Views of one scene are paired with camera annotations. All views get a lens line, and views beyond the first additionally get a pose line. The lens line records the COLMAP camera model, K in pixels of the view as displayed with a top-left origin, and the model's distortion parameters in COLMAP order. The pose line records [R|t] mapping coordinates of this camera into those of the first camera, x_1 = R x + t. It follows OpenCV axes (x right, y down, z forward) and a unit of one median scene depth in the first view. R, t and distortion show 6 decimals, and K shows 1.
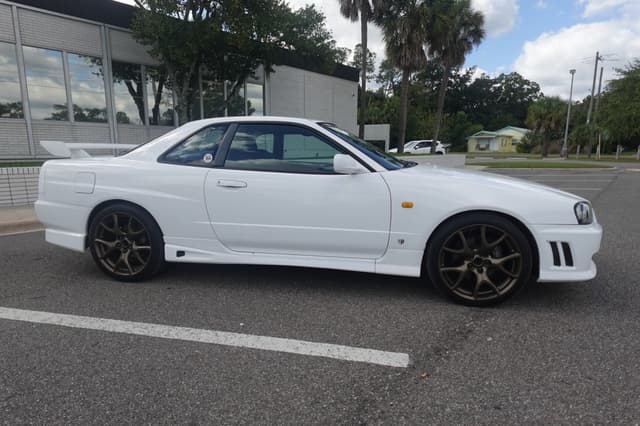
lens RADIAL K [[360.4, 0, 321.0], [0, 360.4, 213.7], [0, 0, 1]] dist [-0.000386, 0.001522]
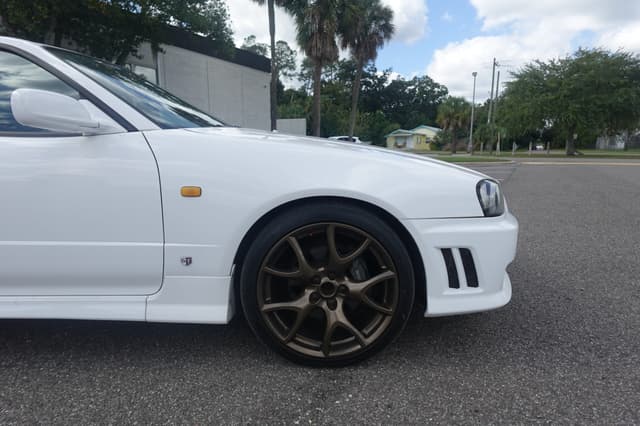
lens RADIAL K [[360.4, 0, 320.0], [0, 360.4, 214.1], [0, 0, 1]] dist [-0.000386, 0.001522]
pose [[0.980709, -0.036447, 0.192043, 0.266774], [0.035806, 0.999336, 0.006808, 0.009528], [-0.192163, 0.000200, 0.981363, 0.373429]]
